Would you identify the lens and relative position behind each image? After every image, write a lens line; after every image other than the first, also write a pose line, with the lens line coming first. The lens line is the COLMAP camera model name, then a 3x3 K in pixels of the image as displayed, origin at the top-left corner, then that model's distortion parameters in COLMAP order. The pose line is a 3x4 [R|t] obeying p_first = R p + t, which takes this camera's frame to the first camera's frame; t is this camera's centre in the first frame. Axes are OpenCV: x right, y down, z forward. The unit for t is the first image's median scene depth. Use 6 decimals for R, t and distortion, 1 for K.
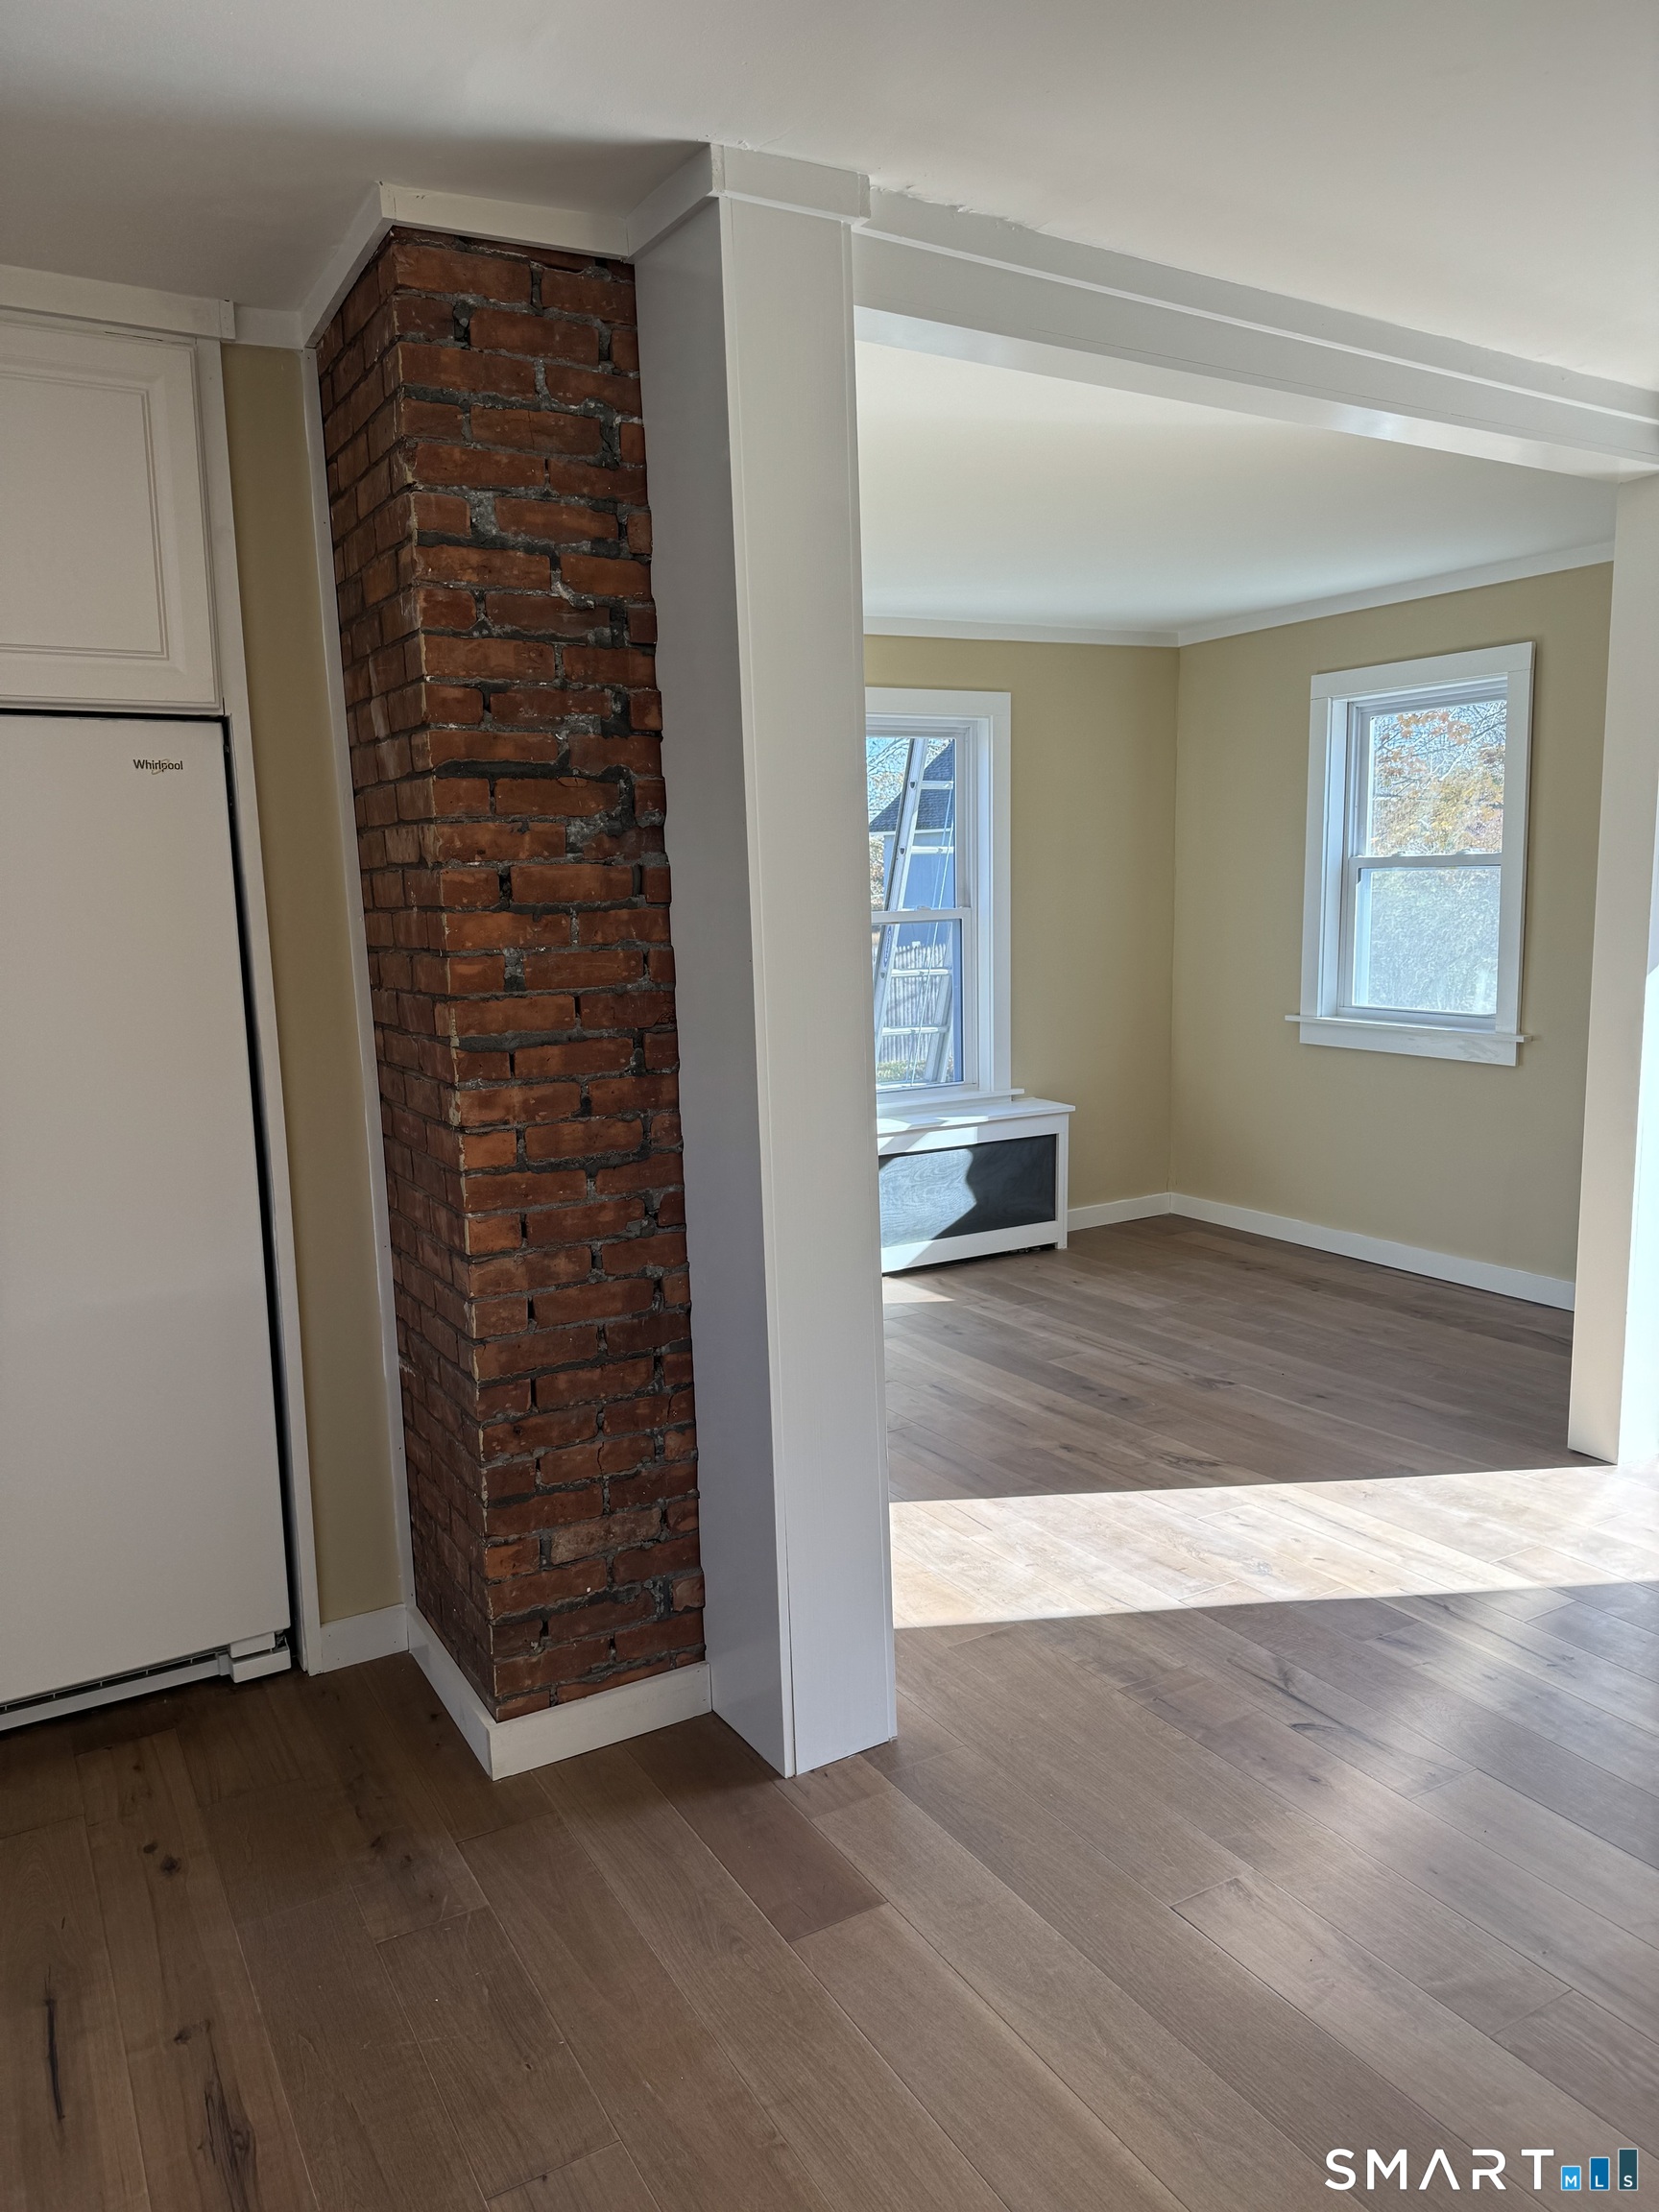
lens RADIAL K [[1569.5, 0, 847.8], [0, 1569.5, 1109.4], [0, 0, 1]] dist [0.039662, -0.007416]
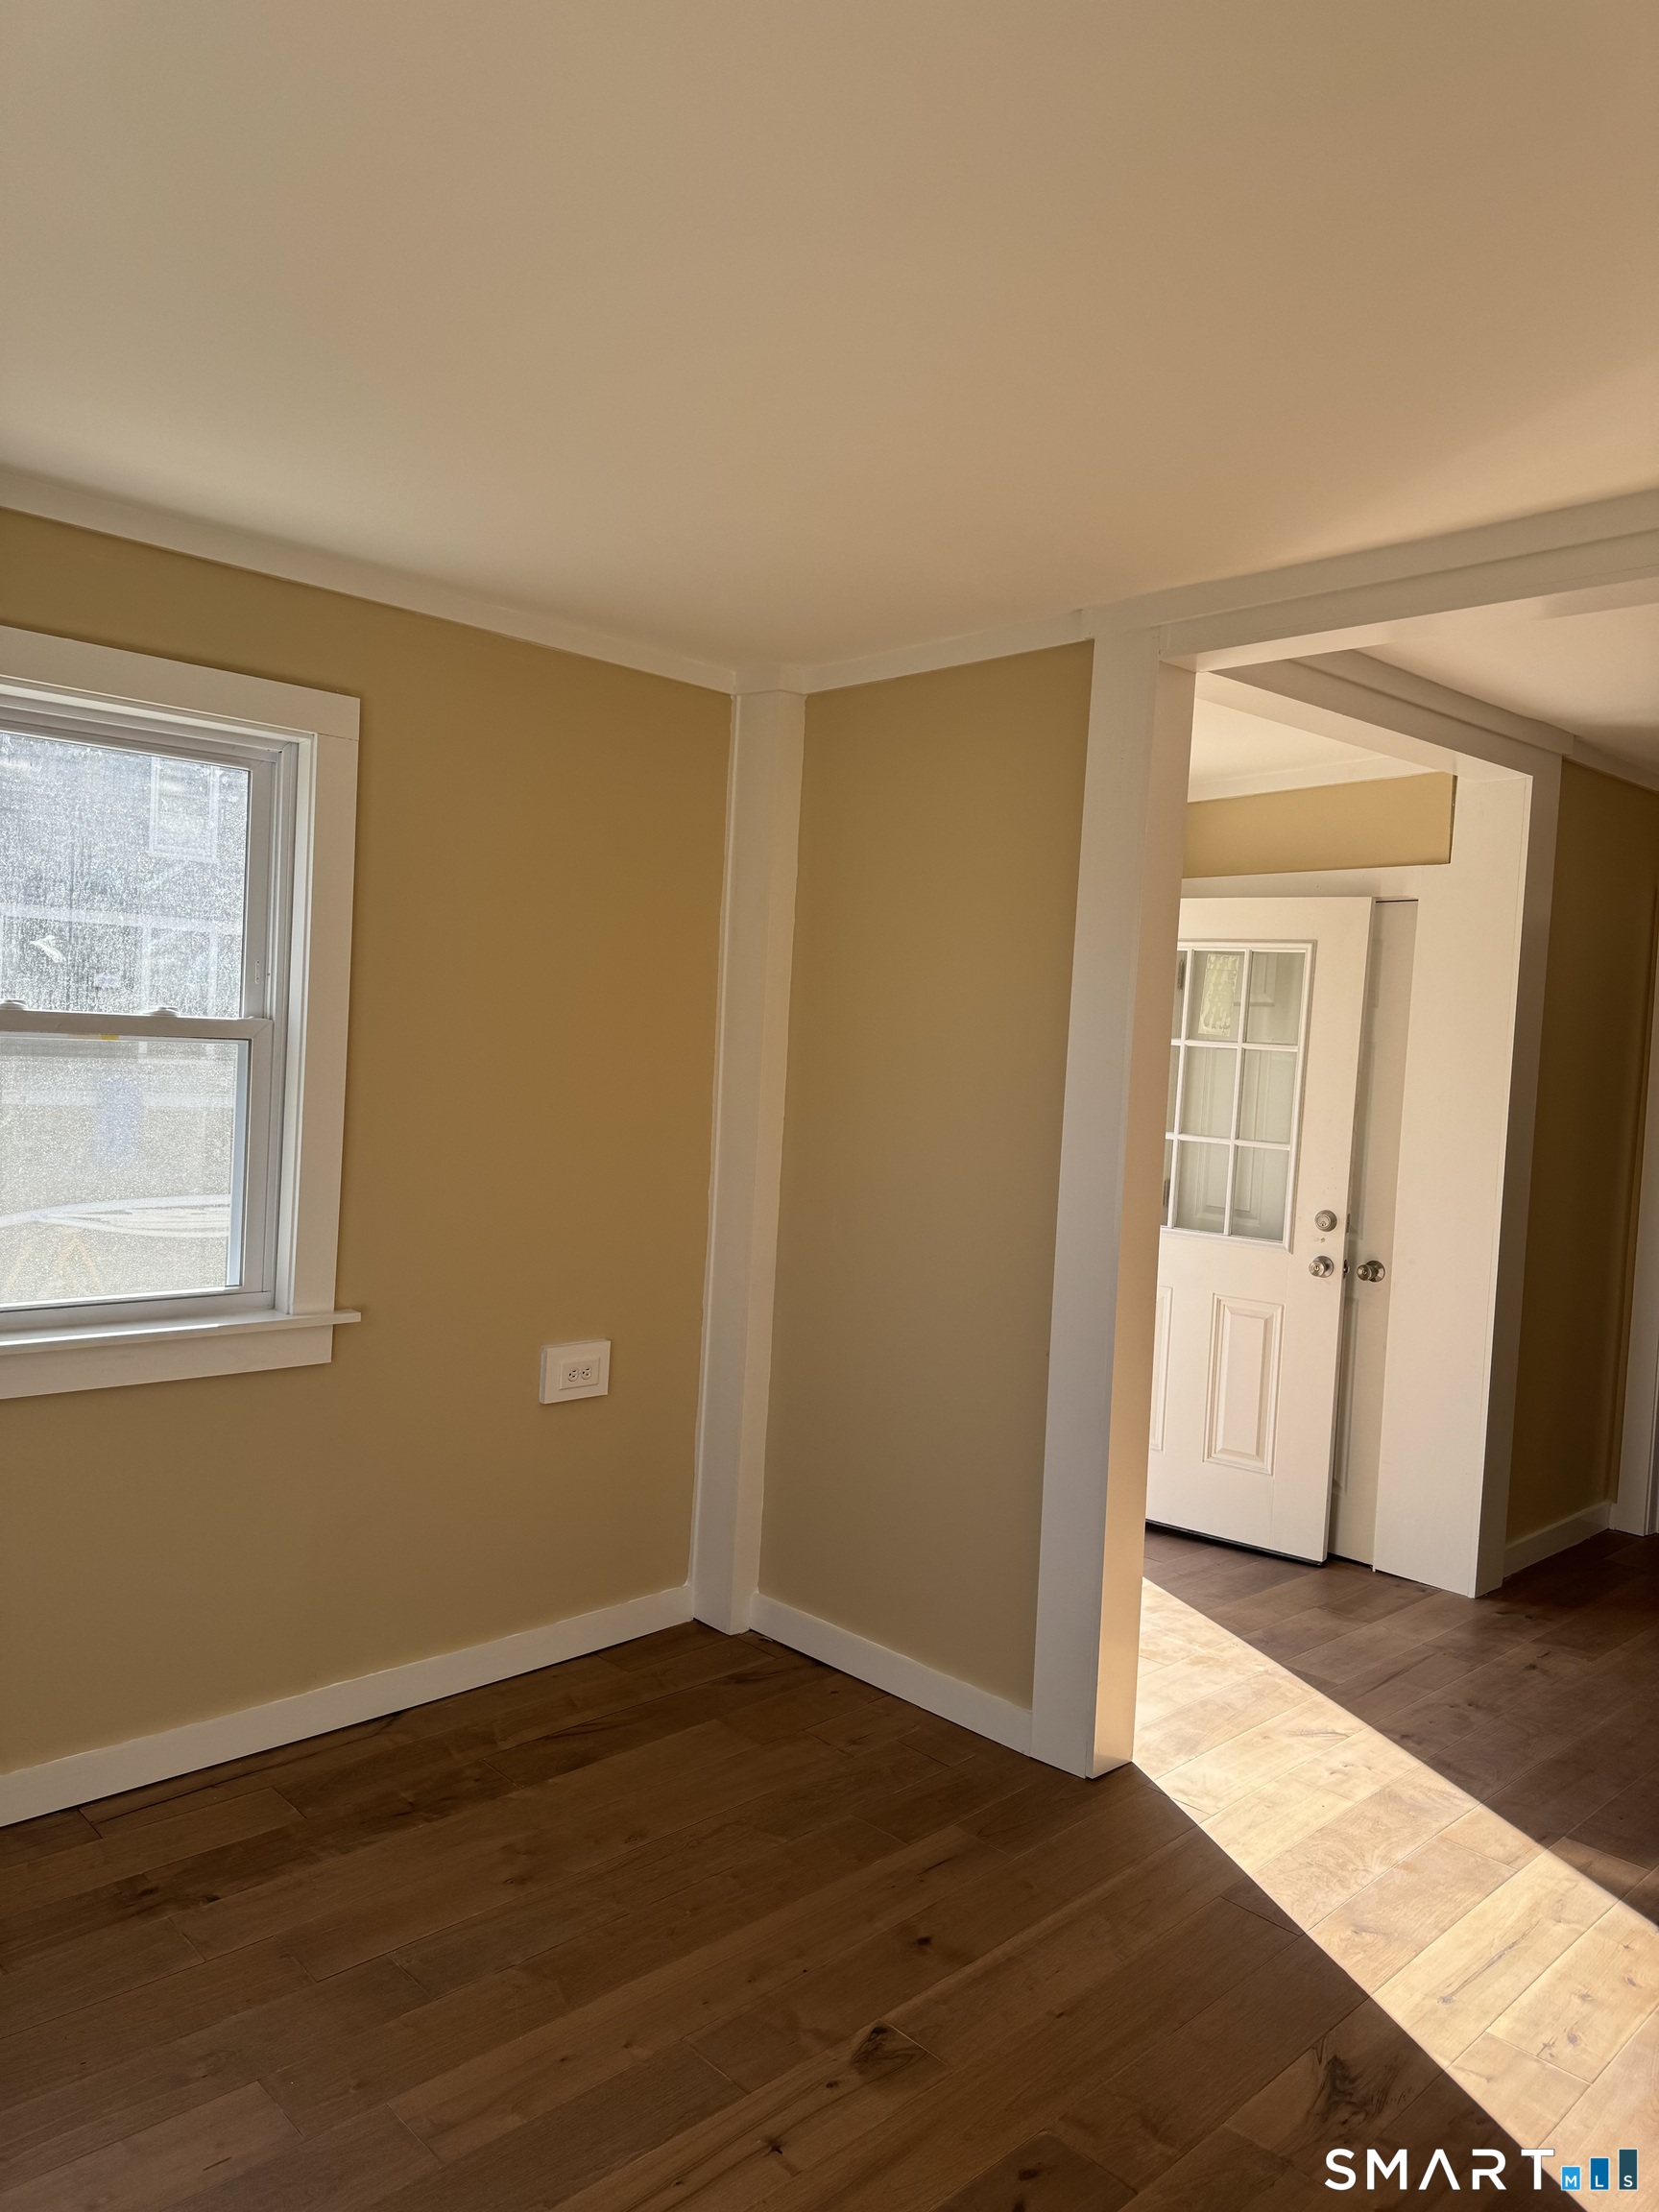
lens RADIAL K [[1567.4, 0, 829.5], [0, 1567.4, 1106.0], [0, 0, 1]] dist [0.004039, 0.005360]
pose [[-0.234228, -0.033404, 0.971608, -0.225924], [0.092820, 0.994076, 0.056553, -0.147343], [-0.967740, 0.103431, -0.229740, 0.958116]]
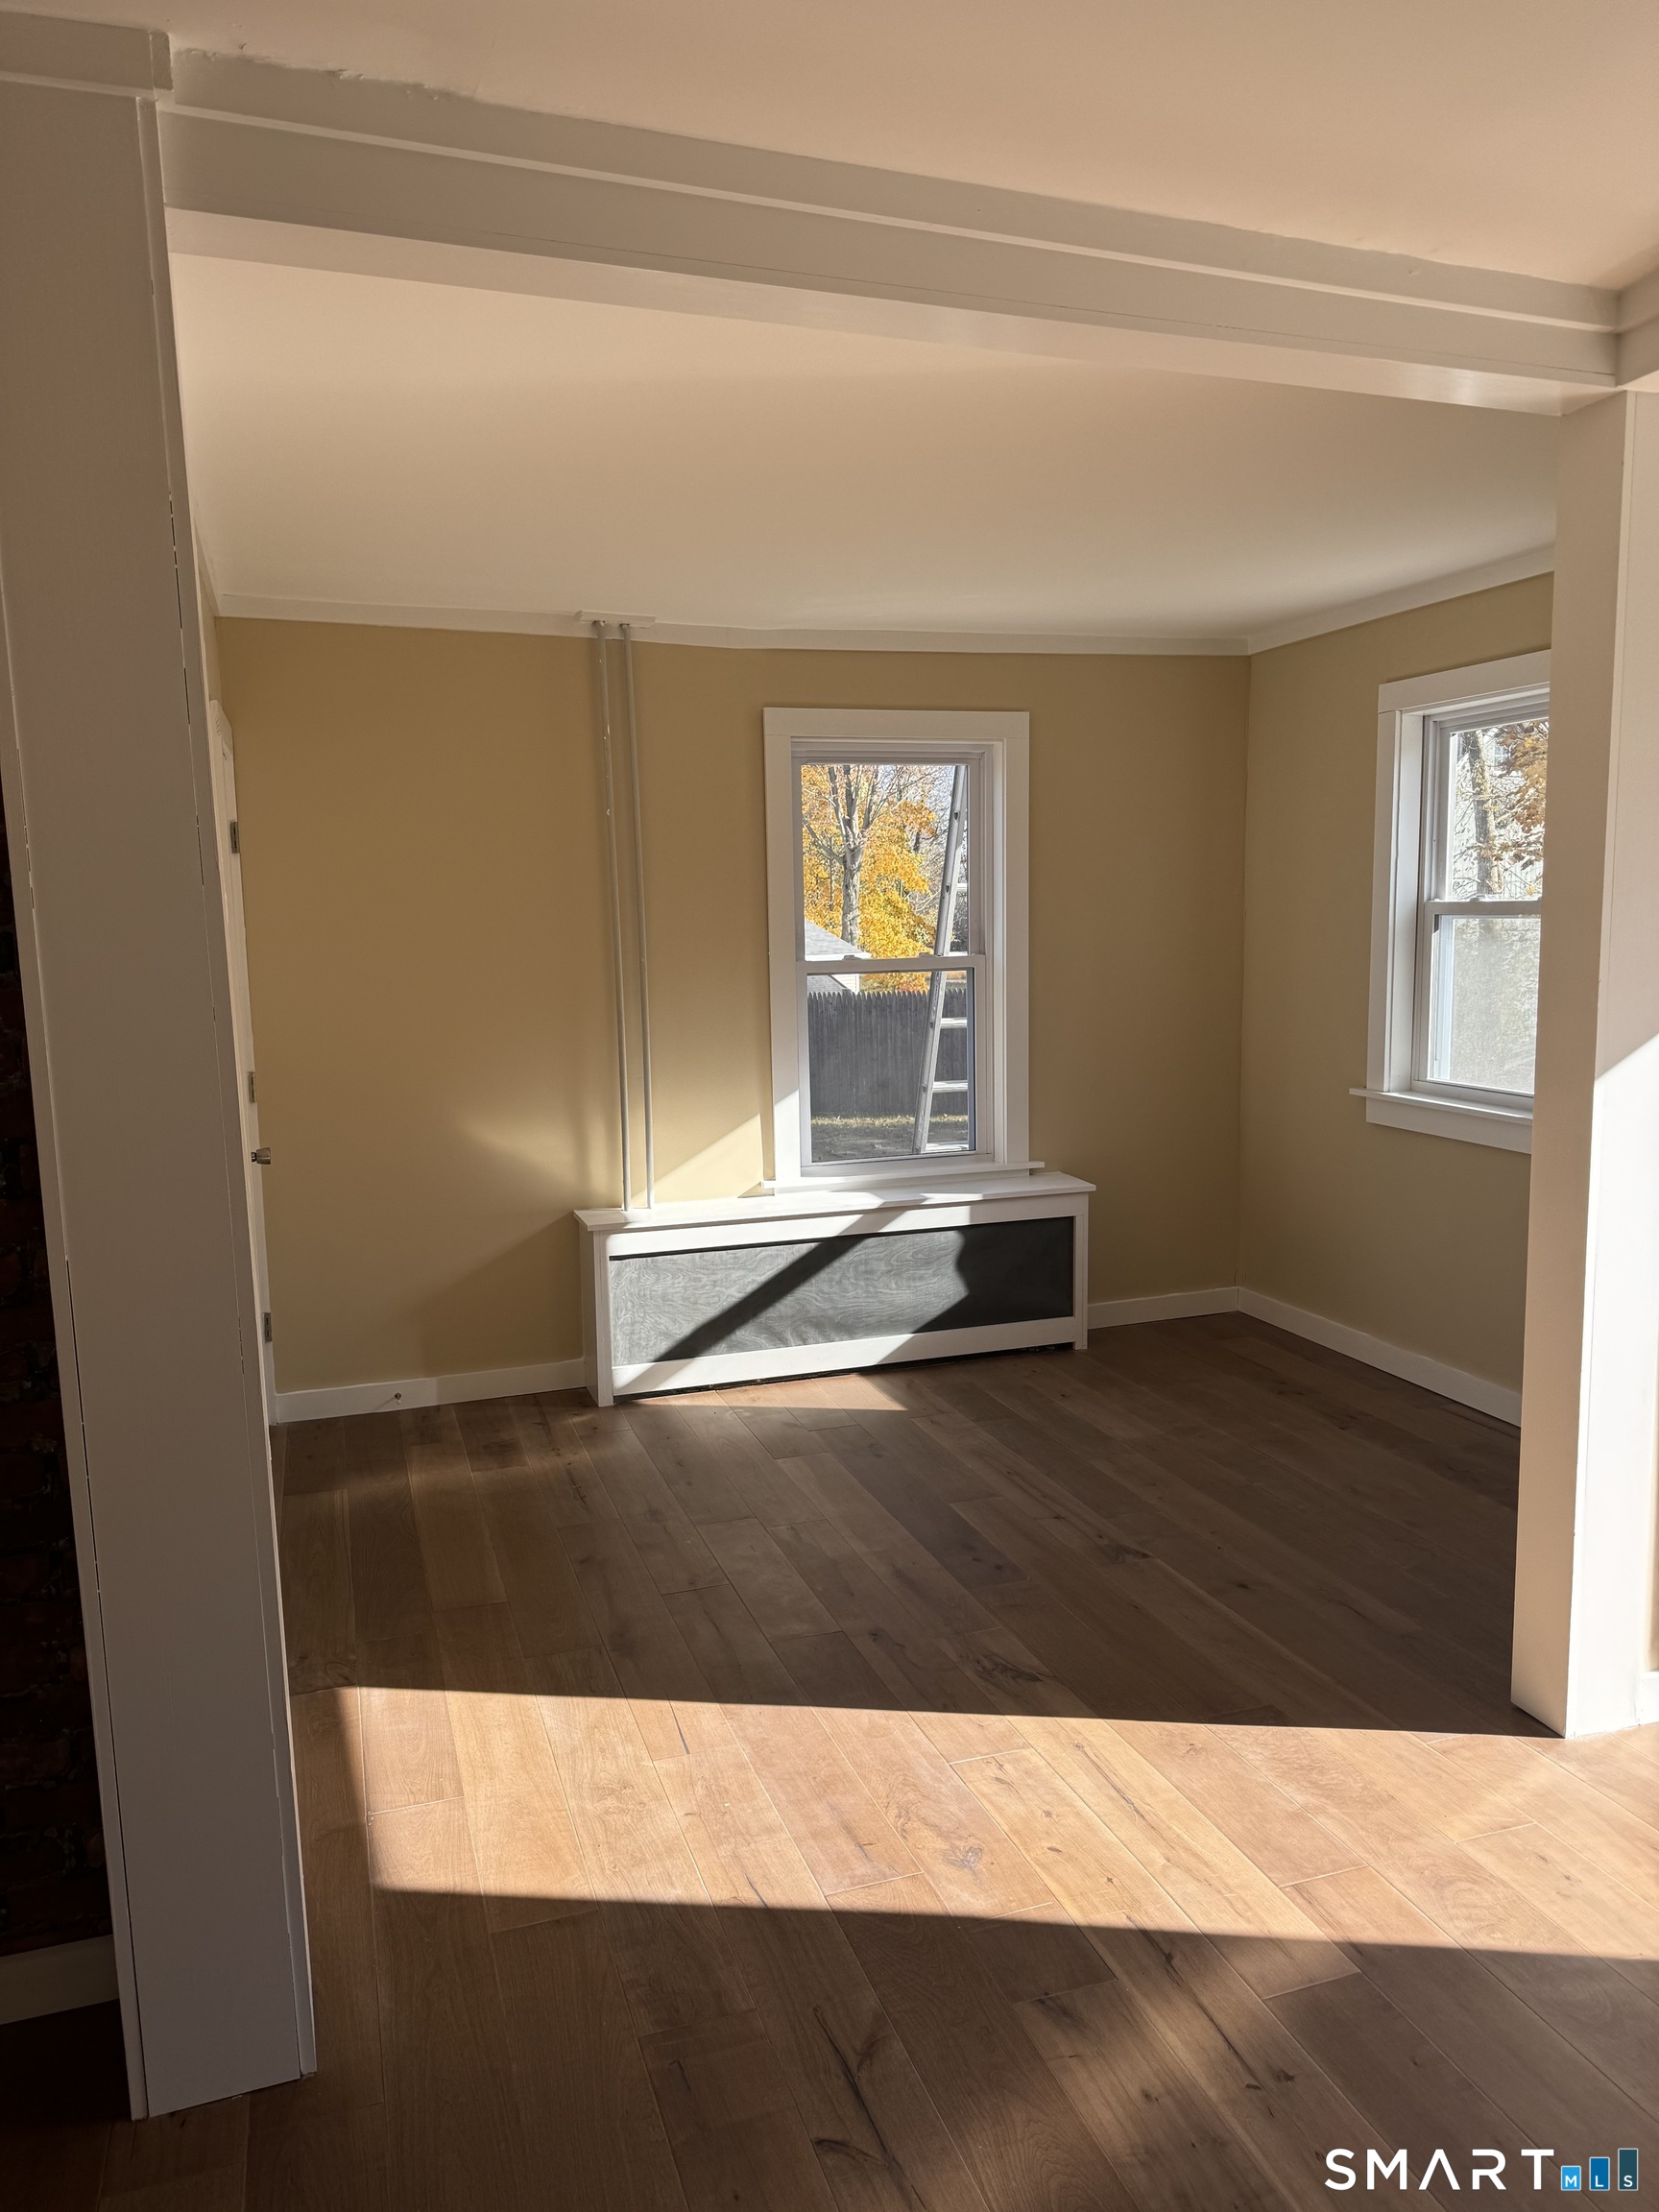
lens RADIAL K [[1567.4, 0, 829.5], [0, 1567.4, 1106.0], [0, 0, 1]] dist [0.004039, 0.005360]
pose [[0.977631, 0.030510, -0.208101, 0.212504], [-0.033940, 0.999340, -0.012931, -0.035354], [0.207569, 0.019705, 0.978022, 0.150226]]
